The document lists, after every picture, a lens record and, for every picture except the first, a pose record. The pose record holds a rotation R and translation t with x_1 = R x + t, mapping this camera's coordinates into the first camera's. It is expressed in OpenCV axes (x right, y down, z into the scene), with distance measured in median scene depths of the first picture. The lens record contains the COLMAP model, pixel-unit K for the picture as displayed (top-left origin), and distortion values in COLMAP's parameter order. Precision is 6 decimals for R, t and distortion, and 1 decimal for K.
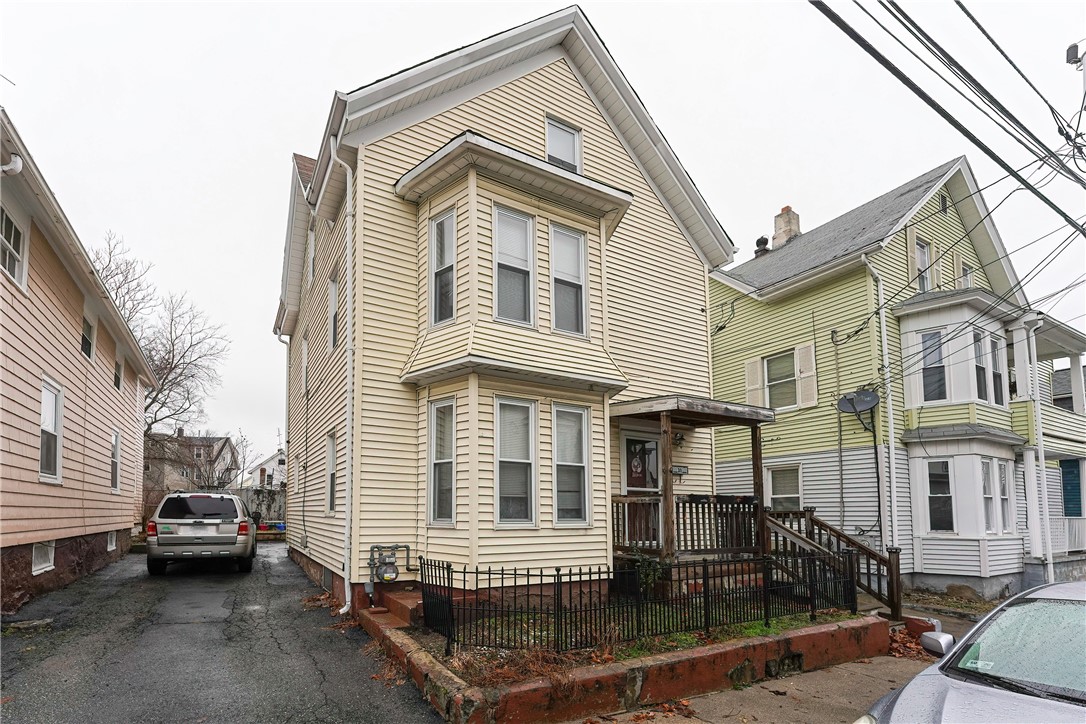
lens RADIAL K [[416.2, 0, 545.9], [0, 416.2, 327.5], [0, 0, 1]] dist [-0.002669, -0.000323]
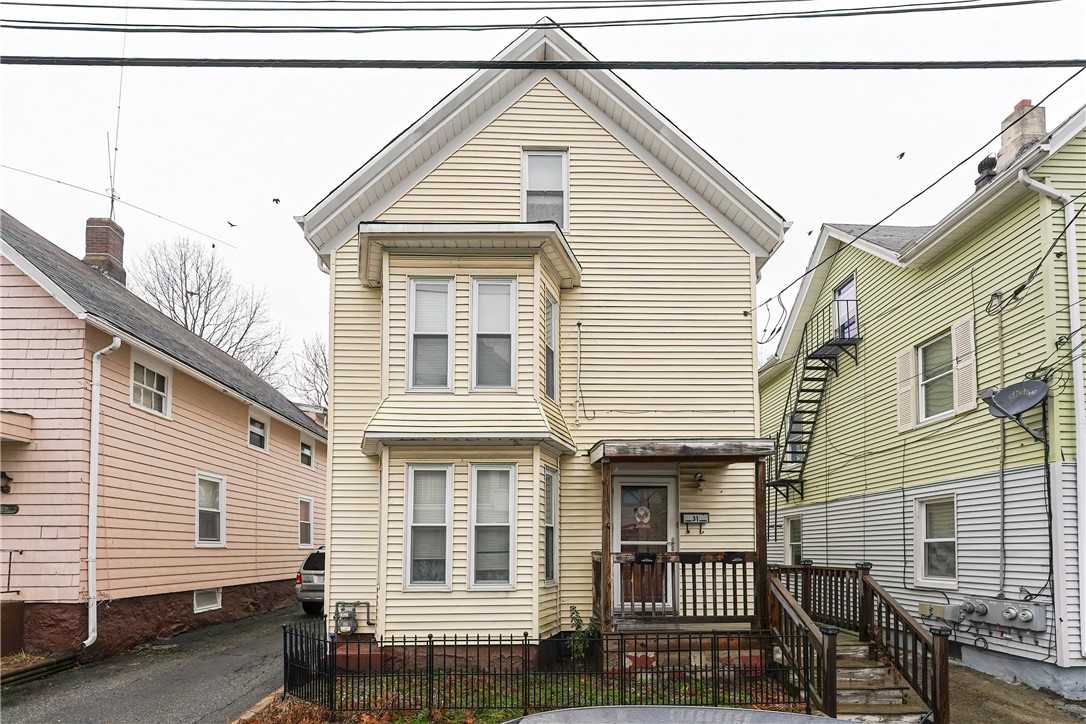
lens RADIAL K [[448.4, 0, 541.1], [0, 448.4, 360.4], [0, 0, 1]] dist [-0.006996, 0.000828]
pose [[0.901286, -0.178795, -0.394608, 0.483680], [0.182740, 0.982765, -0.027907, -0.001079], [0.392797, -0.046958, 0.918426, 0.070428]]
